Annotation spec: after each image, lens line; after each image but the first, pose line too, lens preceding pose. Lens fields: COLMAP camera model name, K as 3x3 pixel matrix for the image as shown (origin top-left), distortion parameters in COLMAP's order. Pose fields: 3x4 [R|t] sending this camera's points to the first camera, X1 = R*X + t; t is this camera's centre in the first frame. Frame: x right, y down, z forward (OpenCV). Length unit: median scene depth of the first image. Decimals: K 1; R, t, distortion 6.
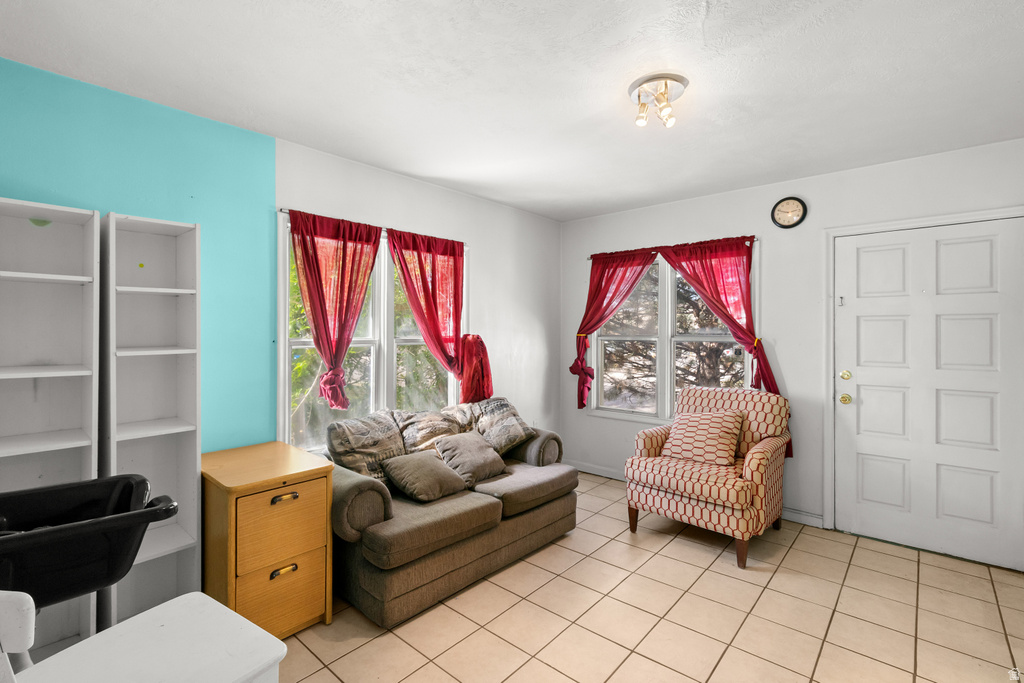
lens RADIAL K [[474.2, 0, 509.8], [0, 474.2, 325.2], [0, 0, 1]] dist [-0.000033, 0.000189]
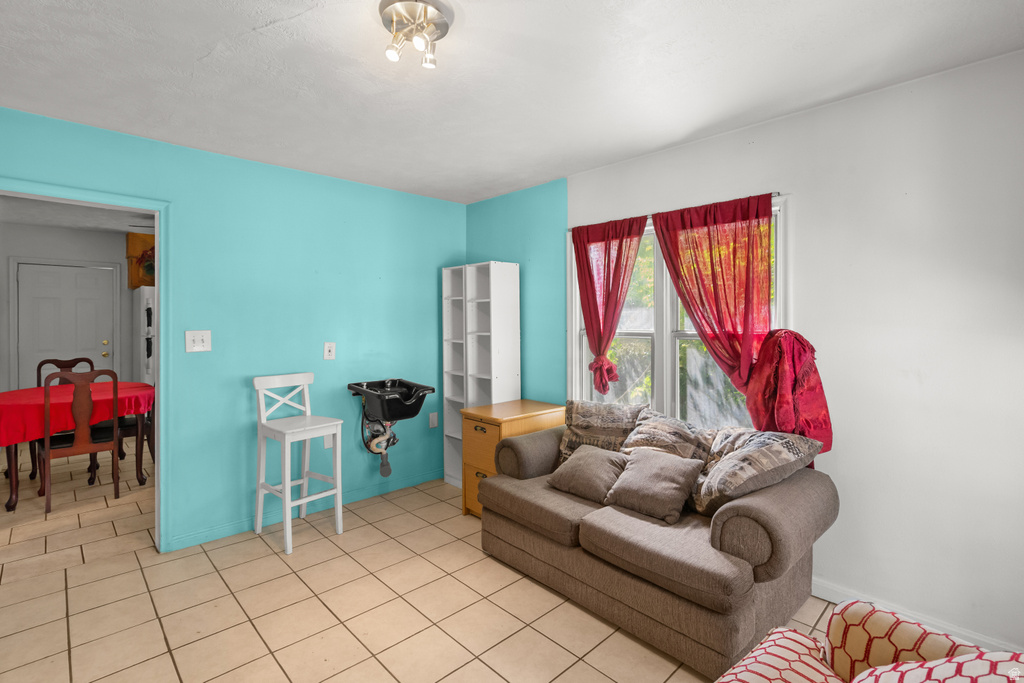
lens RADIAL K [[474.2, 0, 509.8], [0, 474.2, 325.2], [0, 0, 1]] dist [-0.000033, 0.000189]
pose [[-0.080220, 0.006688, -0.996755, 0.740872], [0.002659, 0.999975, 0.006495, 0.008535], [0.996774, -0.002129, -0.080235, 0.843698]]
